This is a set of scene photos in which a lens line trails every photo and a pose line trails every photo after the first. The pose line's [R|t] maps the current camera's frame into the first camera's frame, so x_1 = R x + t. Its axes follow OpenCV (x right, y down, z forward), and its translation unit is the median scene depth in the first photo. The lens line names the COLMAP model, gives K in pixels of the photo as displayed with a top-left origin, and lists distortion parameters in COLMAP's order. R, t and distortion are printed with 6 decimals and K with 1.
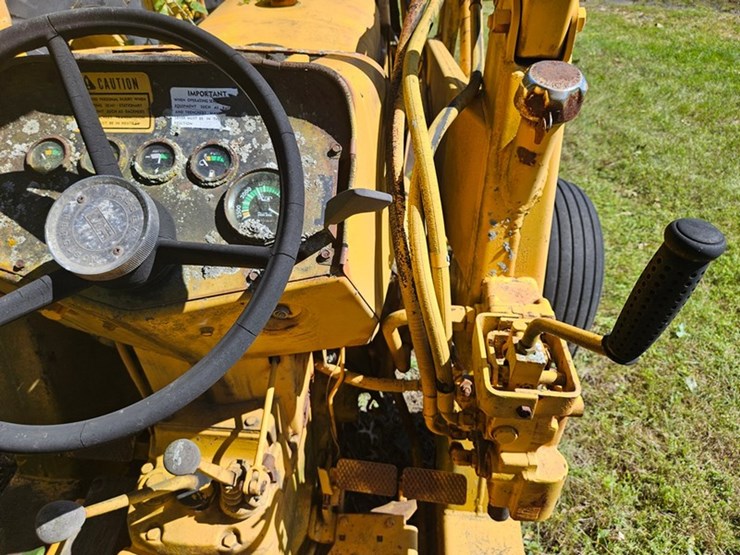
lens RADIAL K [[506.8, 0, 362.6], [0, 506.8, 274.9], [0, 0, 1]] dist [0.059944, -0.058039]
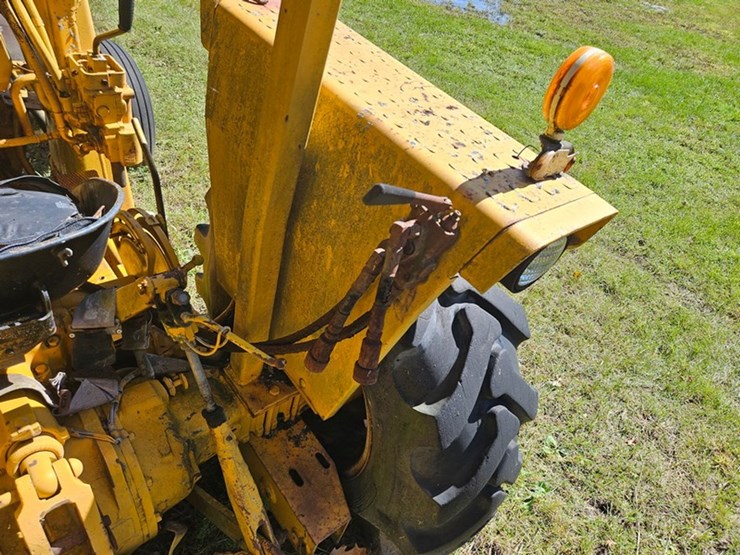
lens RADIAL K [[494.4, 0, 371.0], [0, 494.4, 280.9], [0, 0, 1]] dist [0.071708, -0.058589]
pose [[0.683299, -0.338837, 0.646755, -0.516016], [0.232342, 0.940658, 0.247343, 0.653978], [-0.692184, -0.018741, 0.721478, -1.209438]]
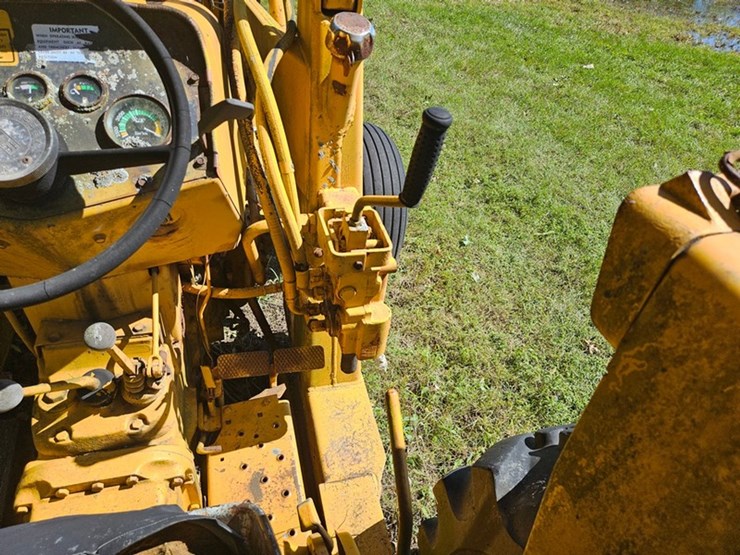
lens RADIAL K [[498.1, 0, 362.1], [0, 498.1, 277.4], [0, 0, 1]] dist [0.066700, -0.063175]
pose [[0.938361, -0.134705, 0.318328, -0.100109], [0.108669, 0.989209, 0.098265, 0.126953], [-0.328130, -0.057616, 0.942874, -0.262770]]
